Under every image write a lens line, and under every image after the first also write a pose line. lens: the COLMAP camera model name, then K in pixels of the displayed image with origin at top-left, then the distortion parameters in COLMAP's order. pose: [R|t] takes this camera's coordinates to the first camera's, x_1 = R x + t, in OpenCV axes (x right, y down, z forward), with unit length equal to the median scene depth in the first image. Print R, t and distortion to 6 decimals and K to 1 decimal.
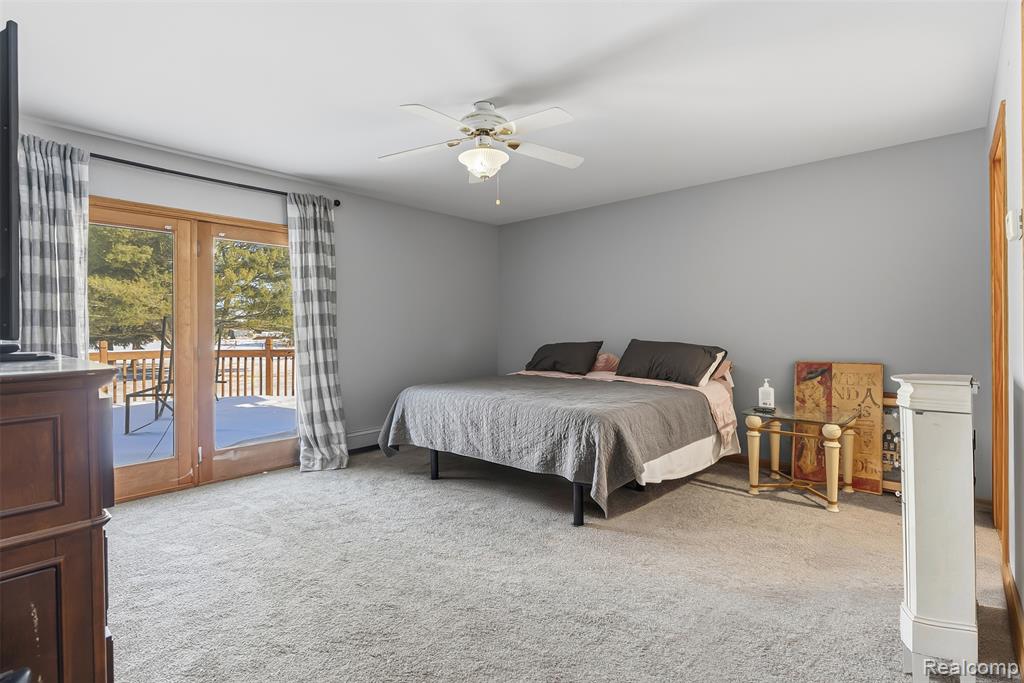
lens RADIAL K [[490.4, 0, 510.9], [0, 490.4, 333.0], [0, 0, 1]] dist [0.004046, -0.000282]
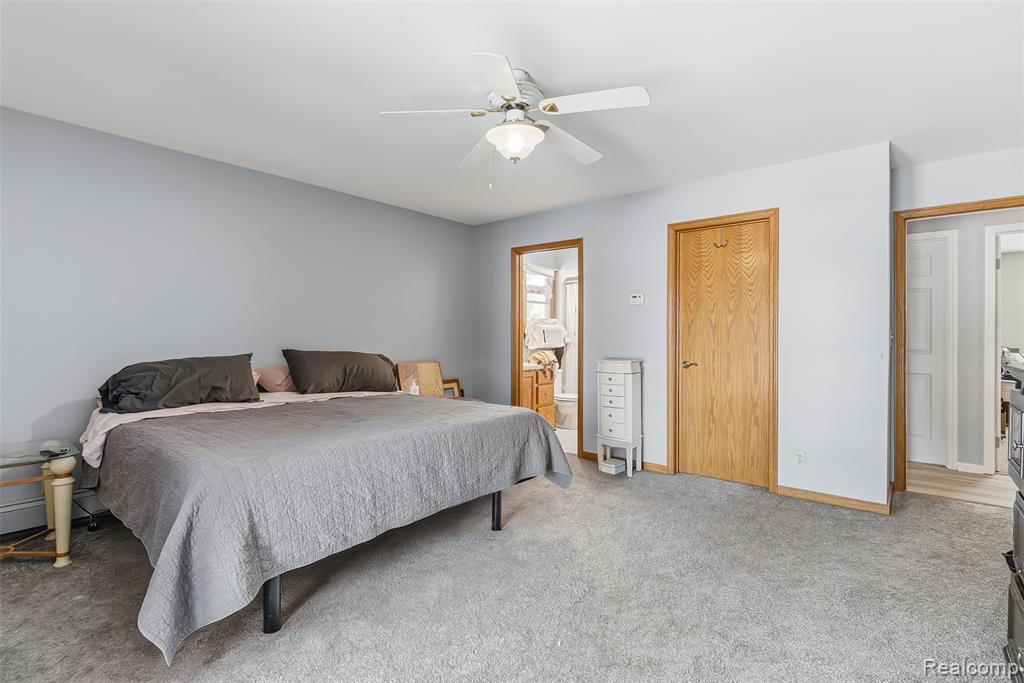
lens RADIAL K [[490.4, 0, 510.3], [0, 490.4, 341.5], [0, 0, 1]] dist [0.004046, -0.000282]
pose [[-0.036174, -0.001497, 0.999344, -0.809432], [0.005615, 0.999983, 0.001701, -0.000114], [-0.999330, 0.005672, -0.036165, 0.926790]]
